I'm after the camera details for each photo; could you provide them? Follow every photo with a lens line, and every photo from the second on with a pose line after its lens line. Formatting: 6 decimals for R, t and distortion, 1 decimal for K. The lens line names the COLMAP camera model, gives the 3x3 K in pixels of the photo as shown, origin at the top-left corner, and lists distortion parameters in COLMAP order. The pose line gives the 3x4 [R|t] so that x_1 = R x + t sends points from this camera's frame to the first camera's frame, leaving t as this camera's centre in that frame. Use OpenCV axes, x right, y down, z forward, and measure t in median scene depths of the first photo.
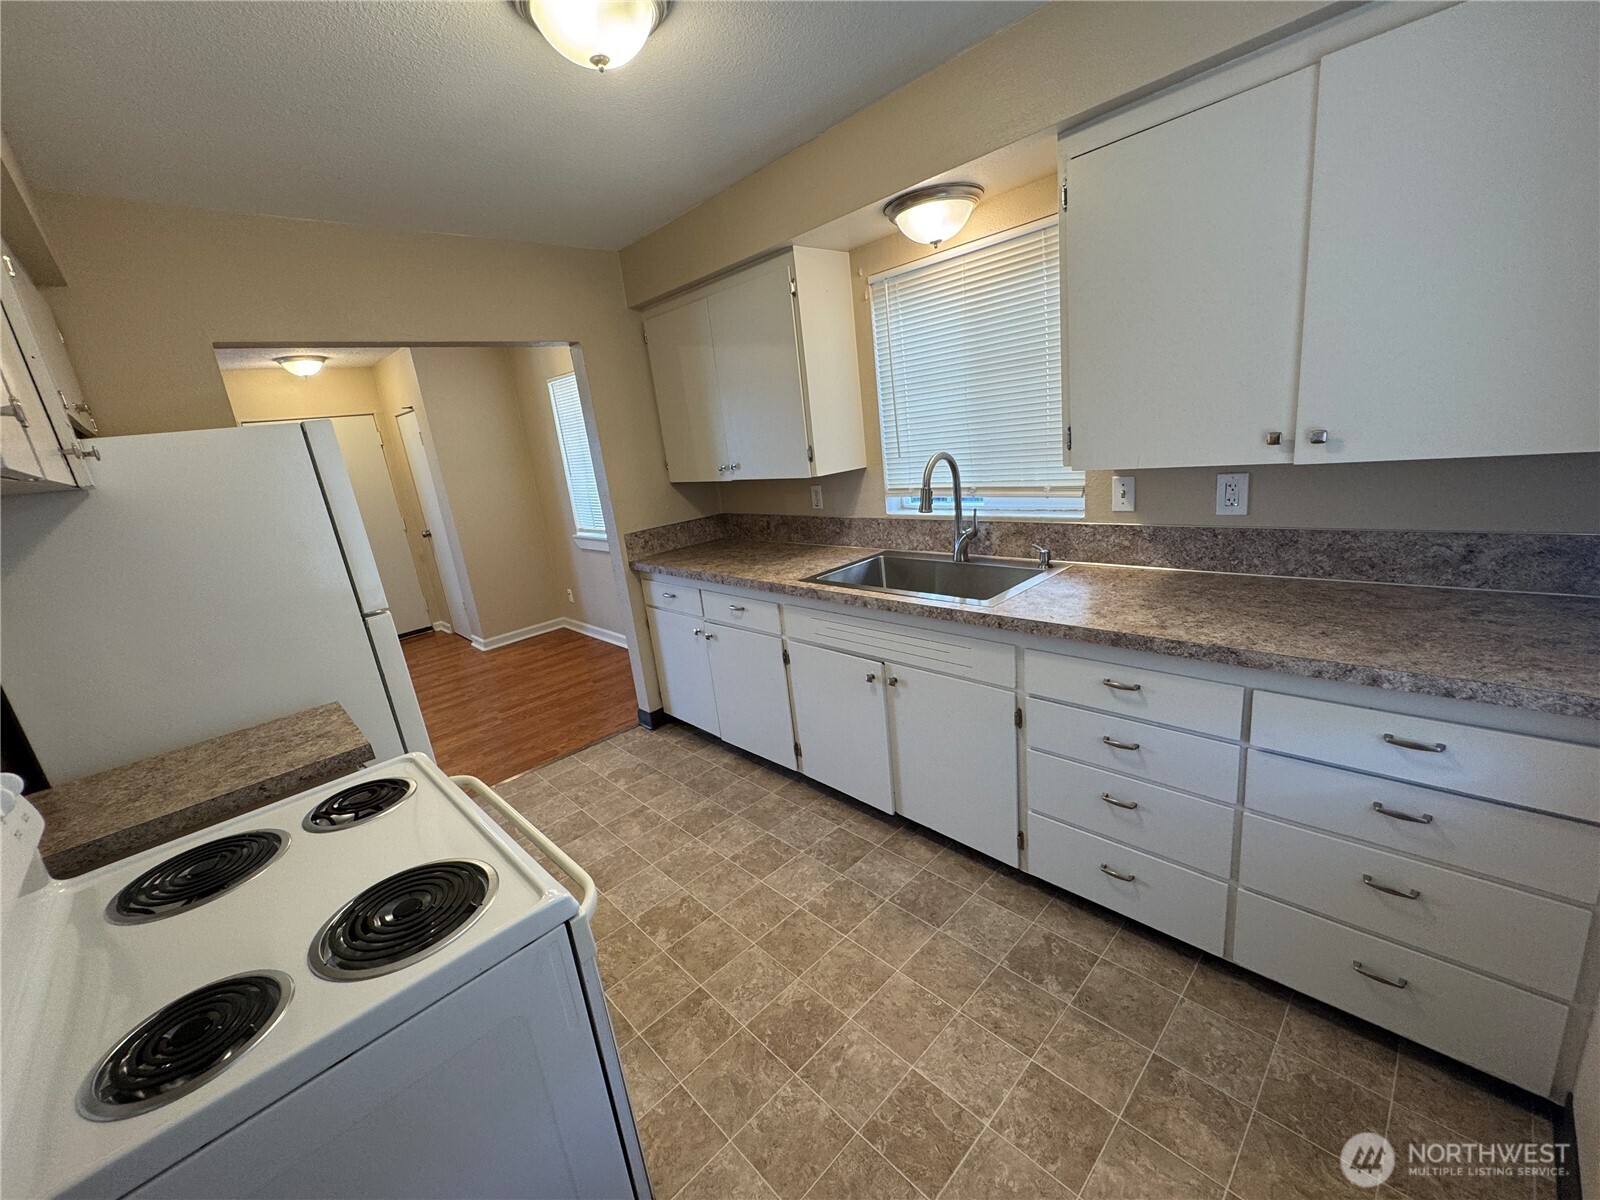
lens RADIAL K [[641.4, 0, 797.4], [0, 641.4, 599.3], [0, 0, 1]] dist [-0.001978, -0.000024]
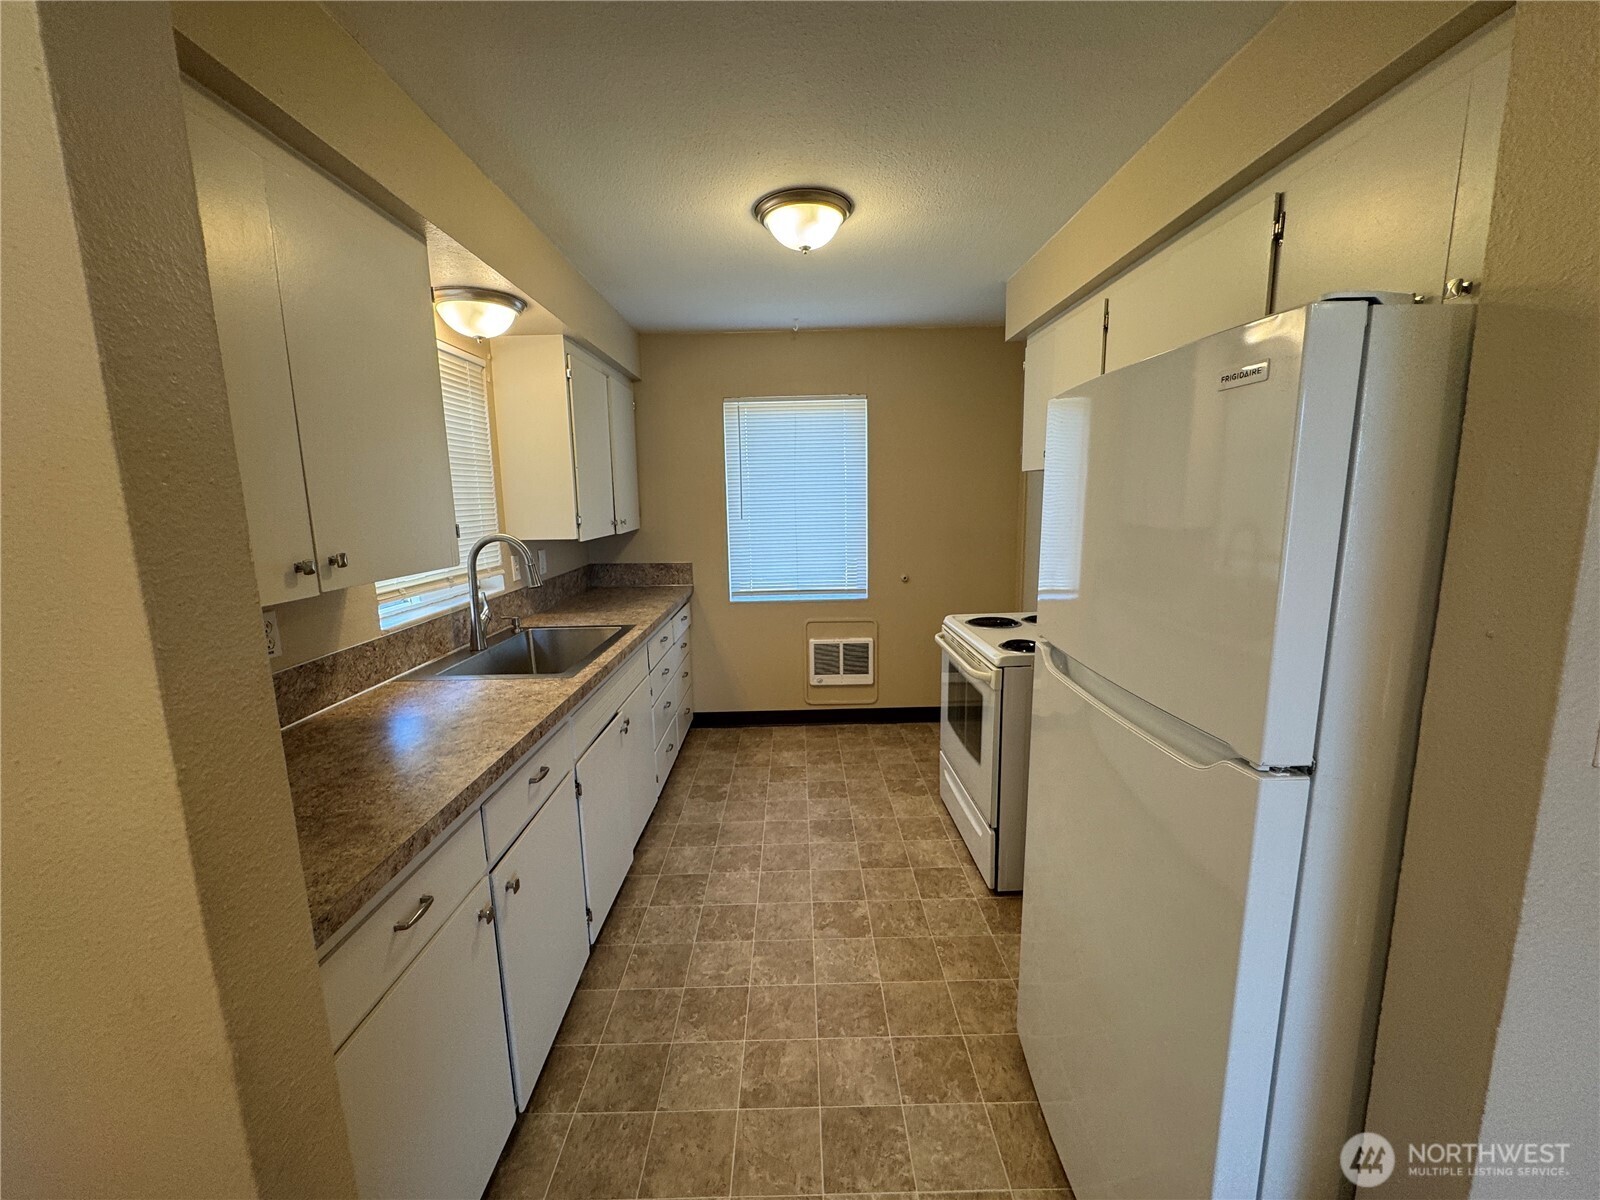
lens RADIAL K [[641.4, 0, 797.6], [0, 641.4, 599.0], [0, 0, 1]] dist [-0.001978, -0.000024]
pose [[-0.717976, 0.020123, 0.695776, -0.930992], [0.281711, 0.922460, 0.264020, -0.307762], [-0.636513, 0.385568, -0.667973, 1.618496]]
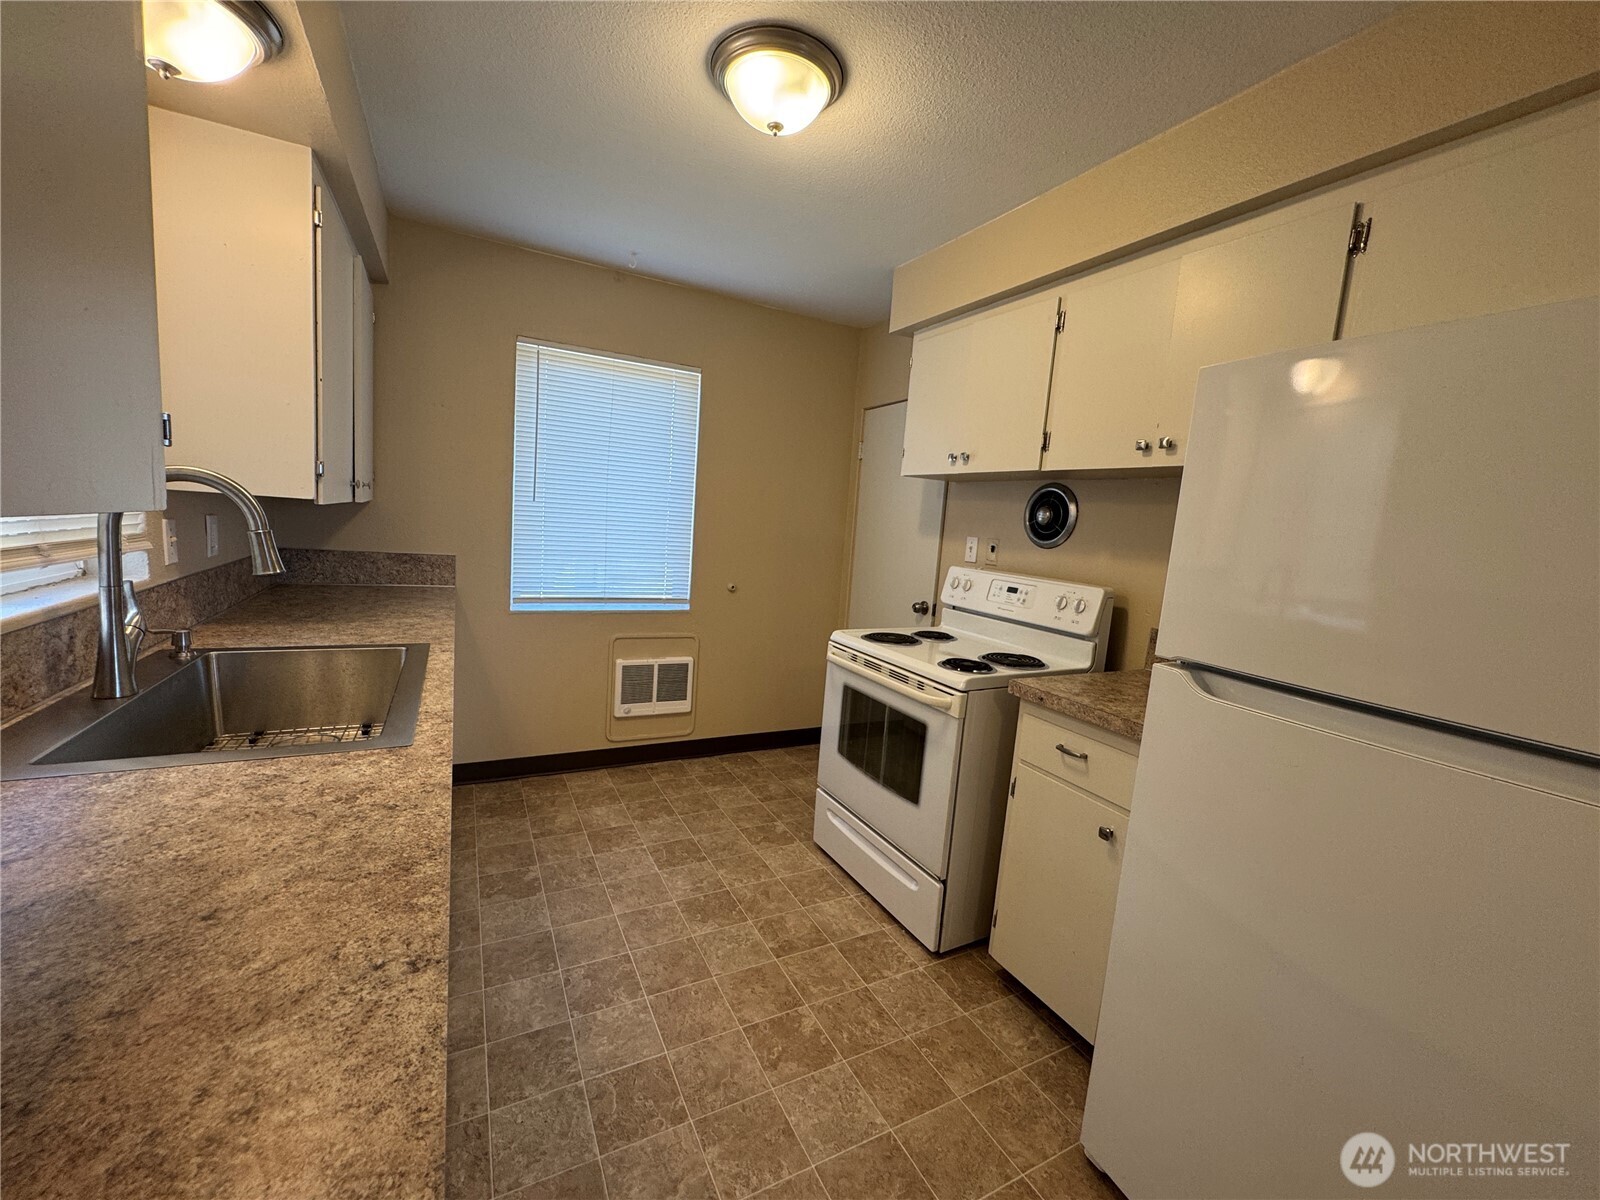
lens RADIAL K [[641.4, 0, 797.6], [0, 641.4, 599.7], [0, 0, 1]] dist [-0.001978, -0.000024]
pose [[-0.959895, 0.011679, 0.280116, -0.444550], [0.110717, 0.933712, 0.340474, -0.286337], [-0.257572, 0.357833, -0.897559, 1.570175]]
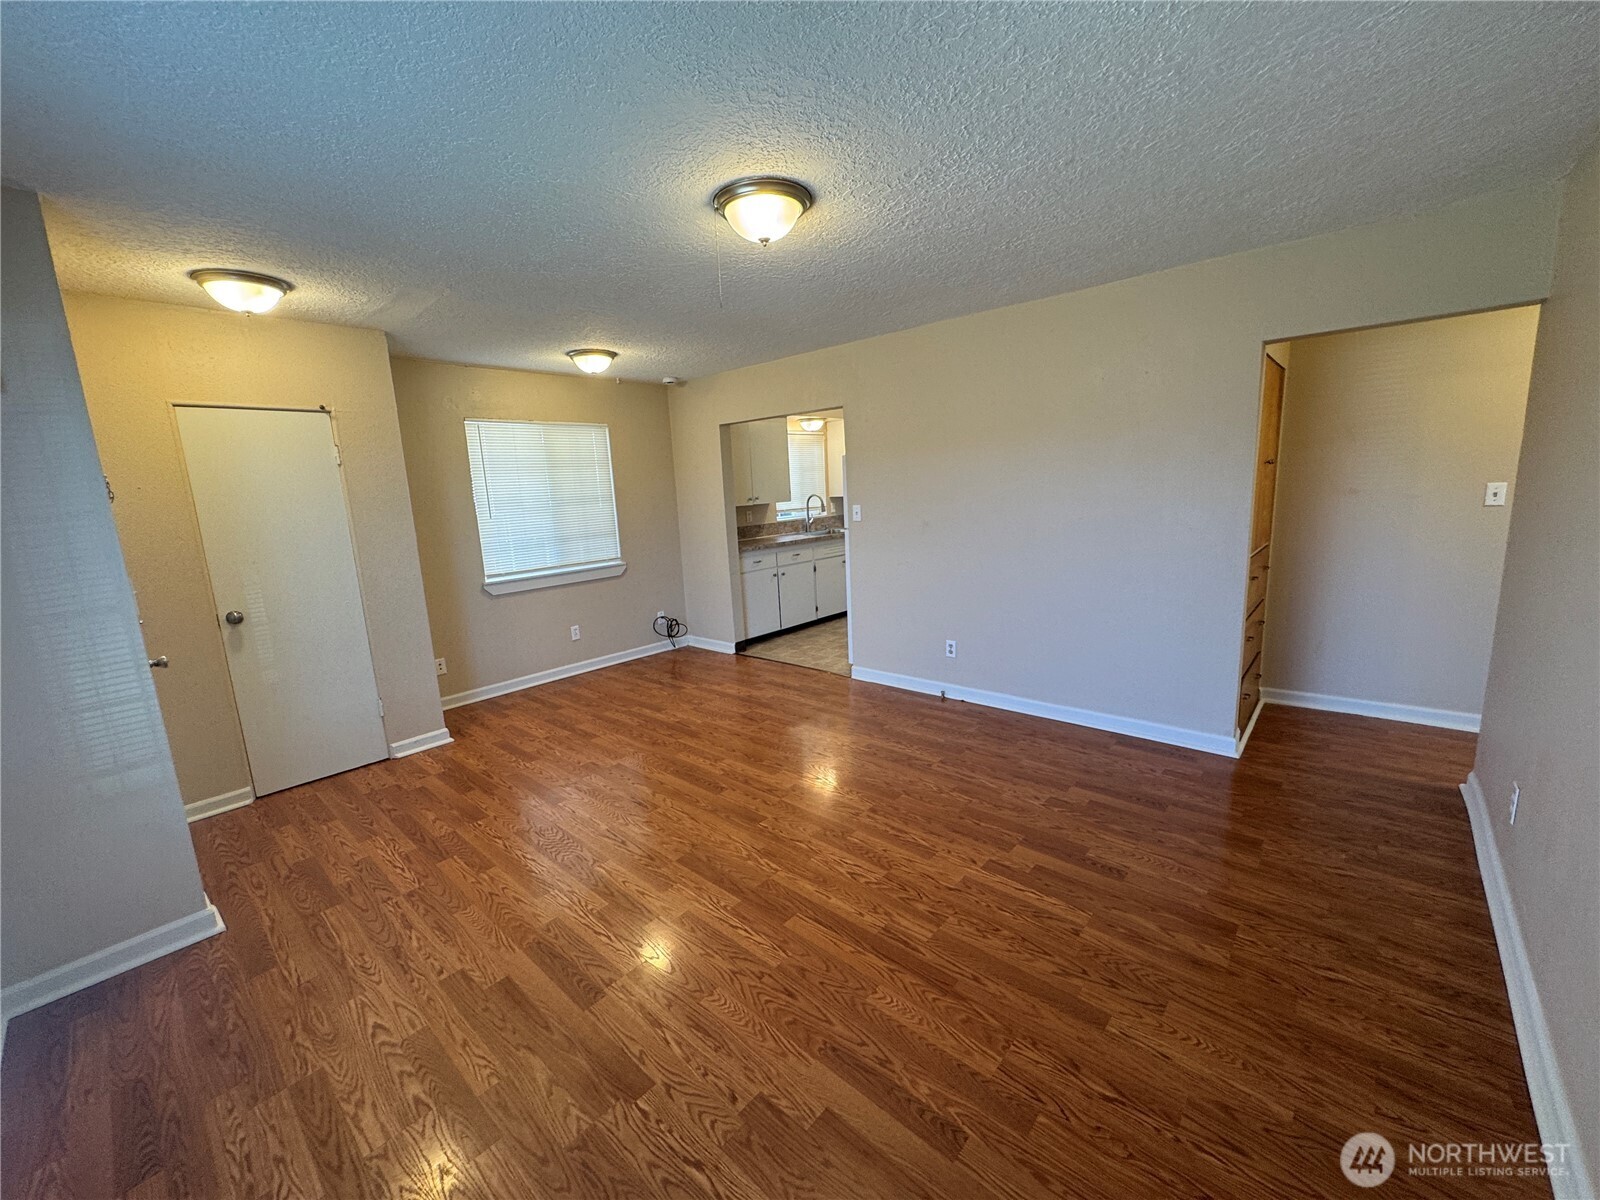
lens RADIAL K [[641.4, 0, 793.2], [0, 641.4, 598.5], [0, 0, 1]] dist [-0.001978, -0.000024]
pose [[-0.057114, -0.056150, 0.996787, -3.292598], [0.318228, 0.945315, 0.071485, -0.007813], [-0.946292, 0.321289, -0.036122, 1.570385]]
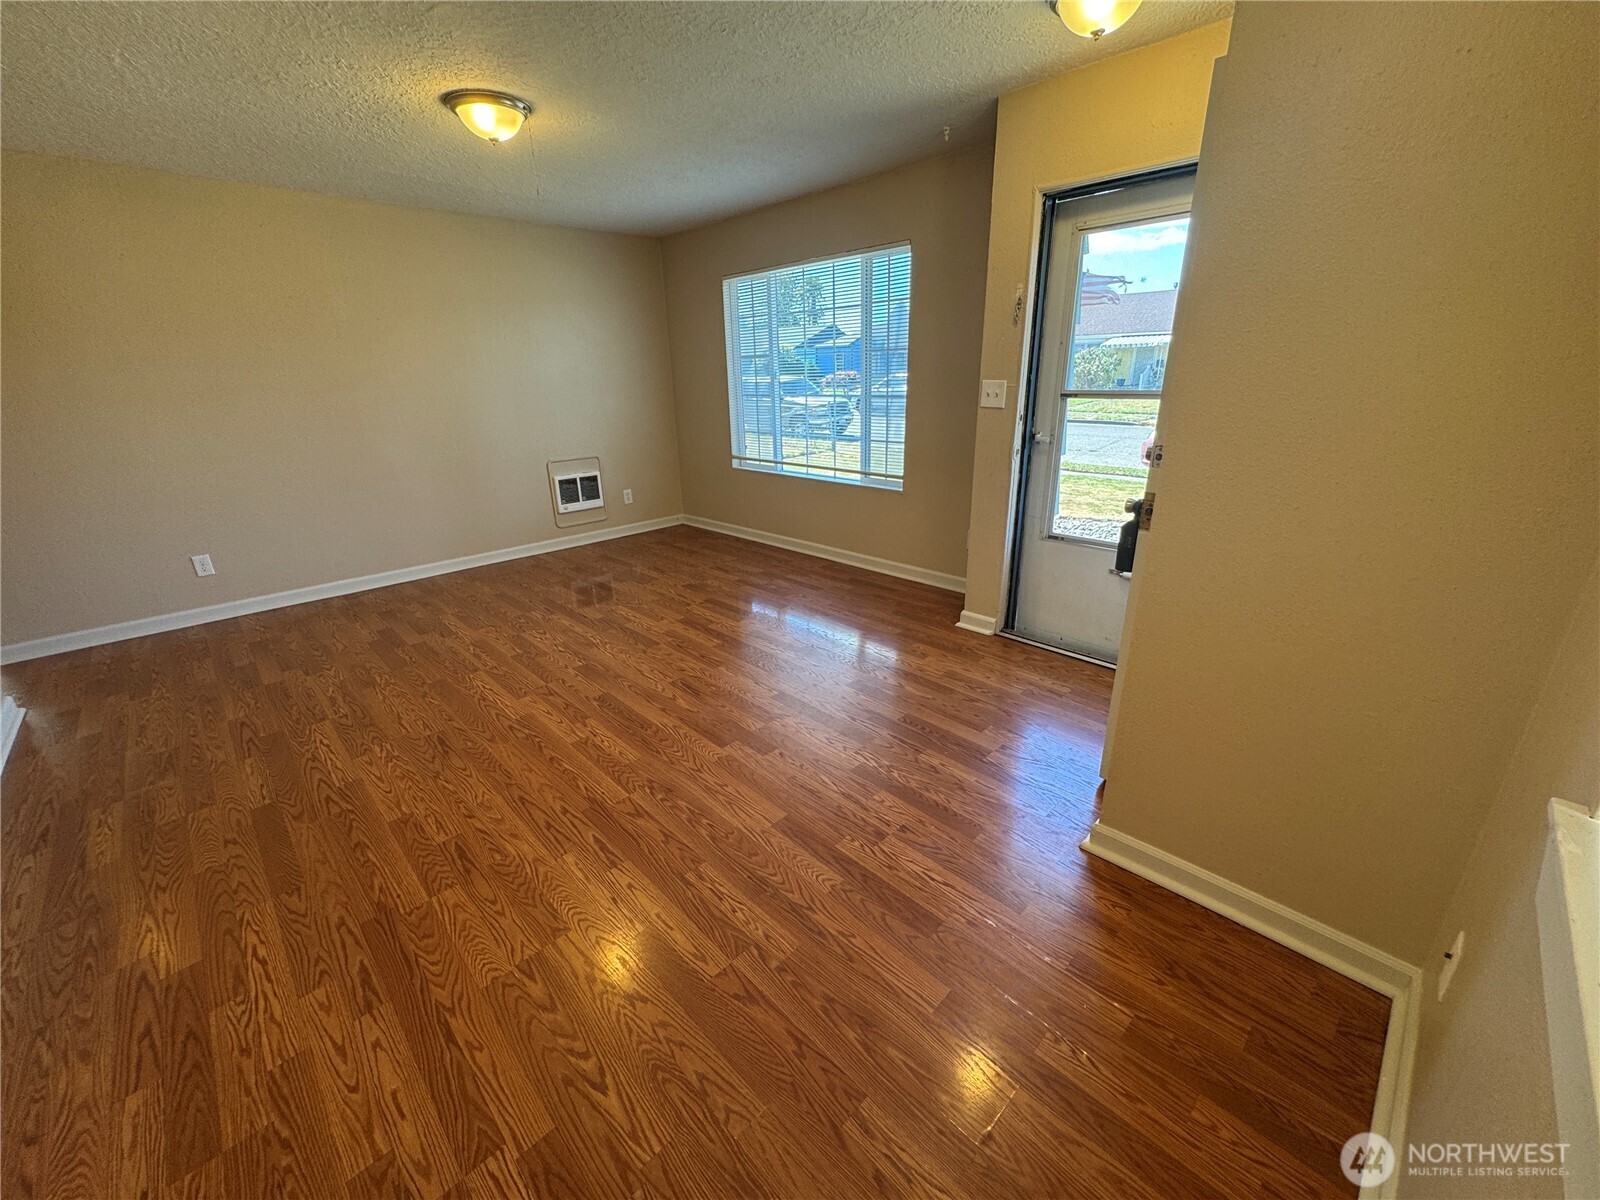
lens RADIAL K [[641.4, 0, 796.6], [0, 641.4, 605.0], [0, 0, 1]] dist [-0.001978, -0.000024]
pose [[0.006304, 0.458558, -0.888642, -0.616585], [-0.240296, 0.863316, 0.443784, -0.409751], [0.970679, 0.210739, 0.115632, 2.038223]]
